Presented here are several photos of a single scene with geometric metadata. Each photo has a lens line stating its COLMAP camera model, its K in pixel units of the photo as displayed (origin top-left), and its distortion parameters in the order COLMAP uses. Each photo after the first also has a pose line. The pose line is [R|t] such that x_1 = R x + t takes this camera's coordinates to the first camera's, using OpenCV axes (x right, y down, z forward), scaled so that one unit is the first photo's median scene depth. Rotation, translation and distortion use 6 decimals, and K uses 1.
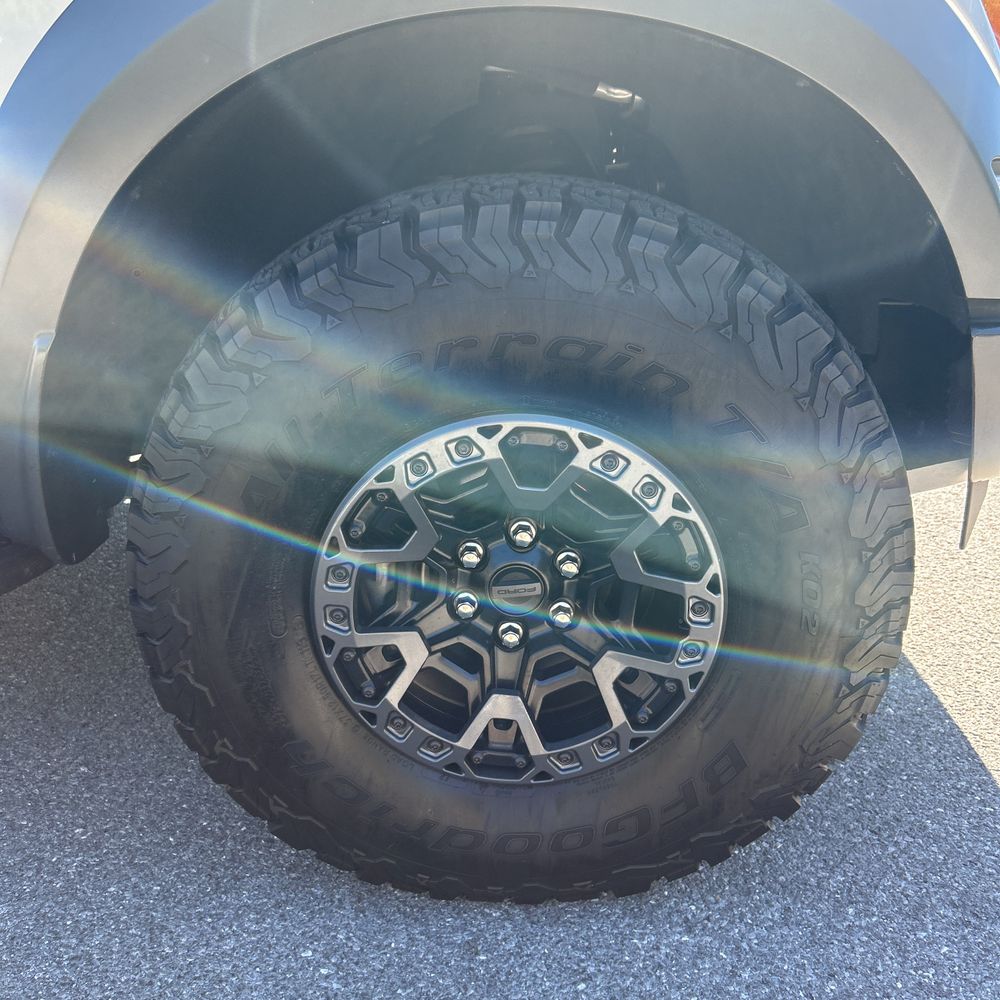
lens RADIAL K [[1020.5, 0, 500.0], [0, 1020.5, 500.0], [0, 0, 1]] dist [0.092607, -0.139120]
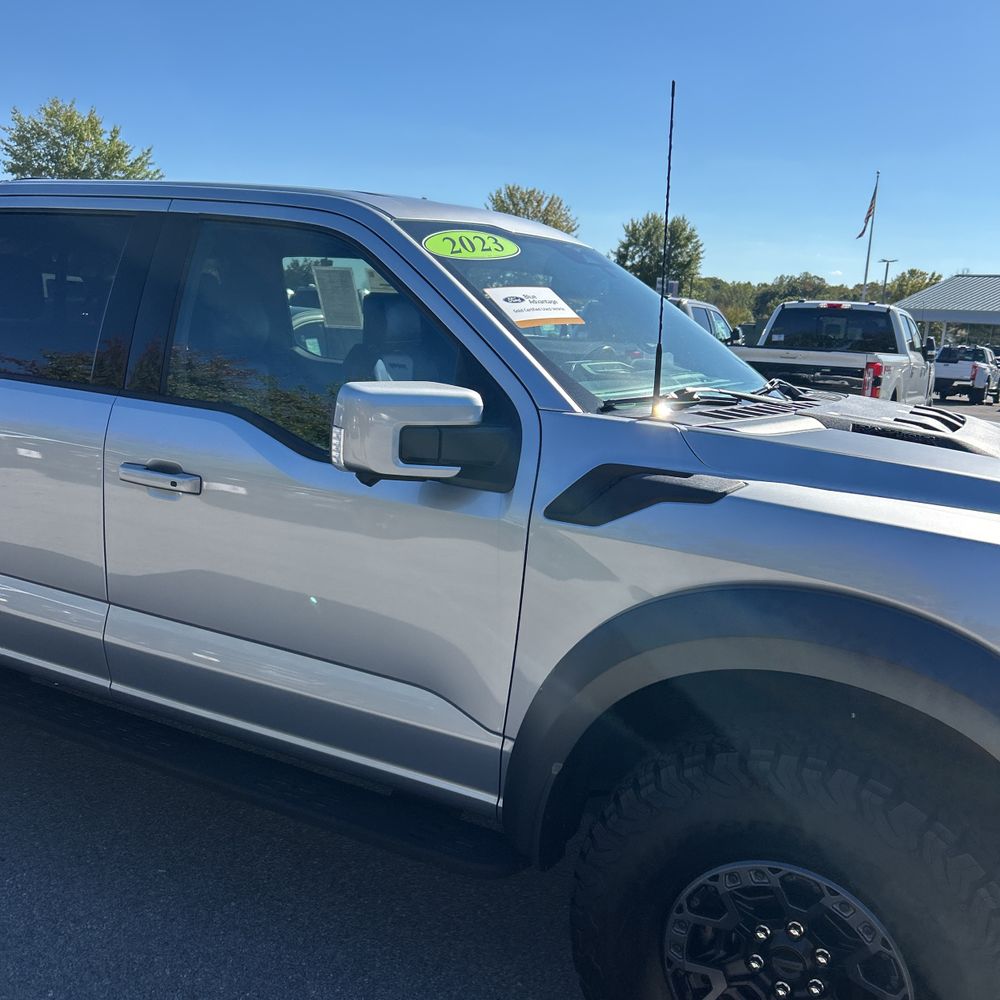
lens RADIAL K [[1026.6, 0, 500.0], [0, 1026.6, 500.0], [0, 0, 1]] dist [0.033126, -0.027744]
pose [[0.897484, 0.118234, -0.424903, 0.239261], [-0.207464, 0.963331, -0.170151, -0.273151], [0.389205, 0.240860, 0.889104, -0.912147]]
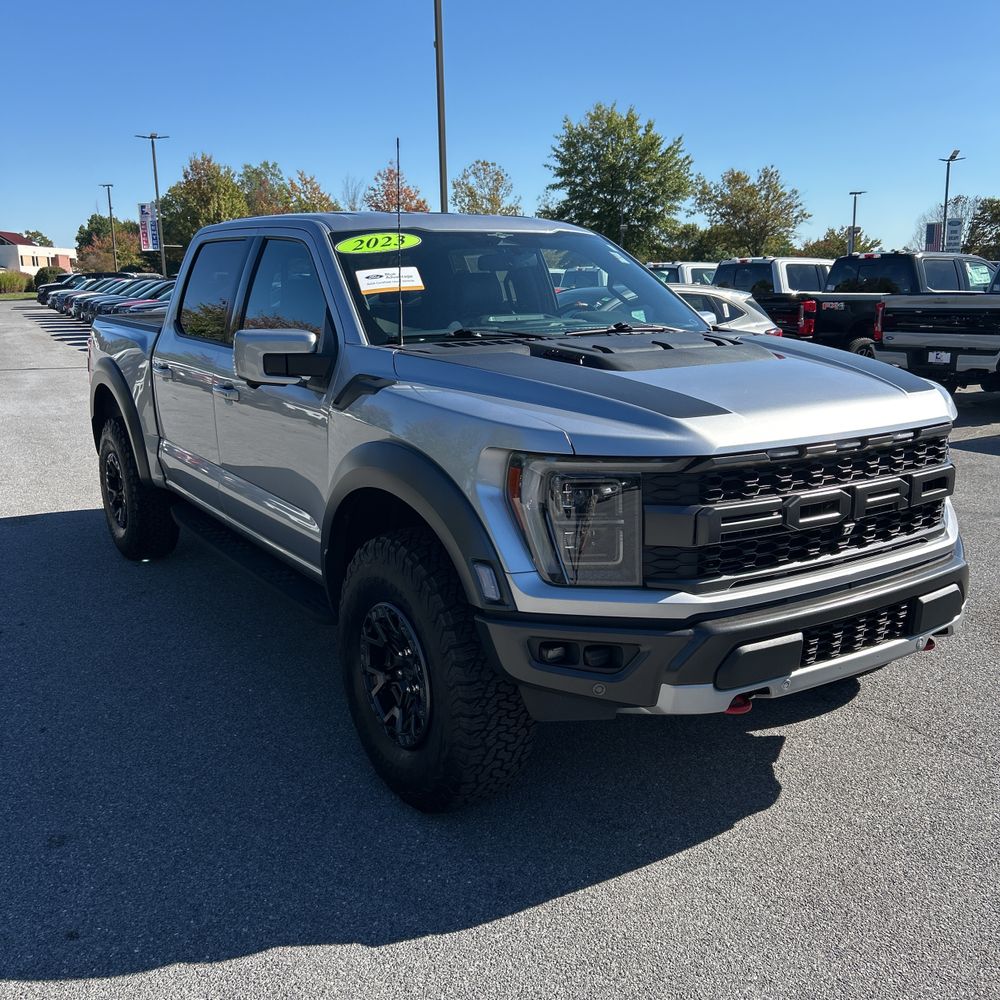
lens RADIAL K [[1021.5, 0, 460.9], [0, 1021.5, 499.3], [0, 0, 1]] dist [0.017959, 0.011303]
pose [[0.534605, 0.168114, -0.828212, 2.452217], [-0.305306, 0.952247, -0.003782, -0.420371], [0.788026, 0.254880, 0.560402, -0.578615]]
